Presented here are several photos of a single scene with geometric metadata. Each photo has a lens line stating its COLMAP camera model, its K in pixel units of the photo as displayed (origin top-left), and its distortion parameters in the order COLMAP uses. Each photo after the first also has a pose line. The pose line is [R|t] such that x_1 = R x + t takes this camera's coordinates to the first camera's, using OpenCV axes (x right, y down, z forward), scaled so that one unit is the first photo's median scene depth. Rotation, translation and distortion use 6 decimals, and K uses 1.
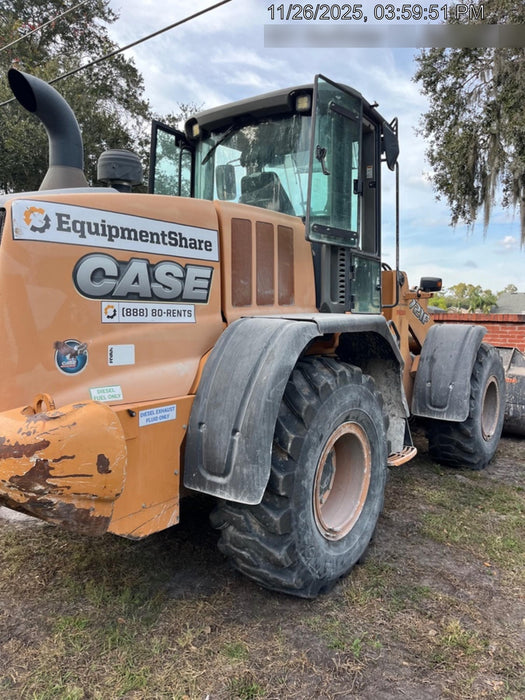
lens RADIAL K [[557.7, 0, 267.6], [0, 557.7, 346.9], [0, 0, 1]] dist [0.038501, -0.010404]
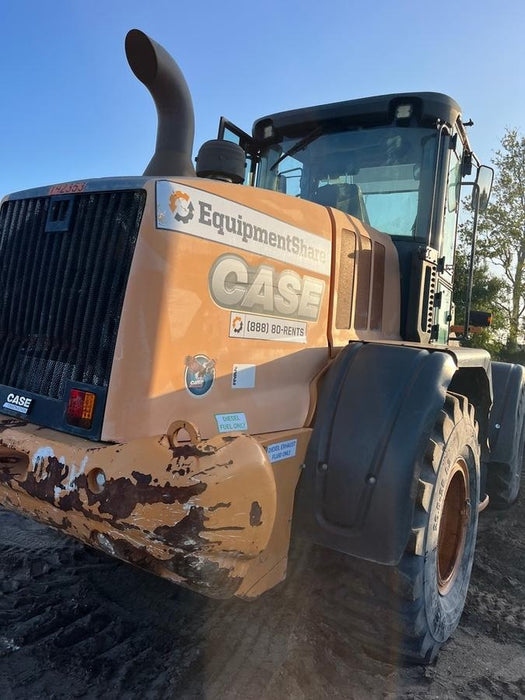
lens RADIAL K [[557.7, 0, 262.4], [0, 557.7, 353.6], [0, 0, 1]] dist [0.038501, -0.010404]
pose [[0.995587, 0.074399, 0.057197, -0.283990], [-0.072943, 0.996967, -0.027148, 0.000931], [-0.059043, 0.022856, 0.997994, 0.158930]]
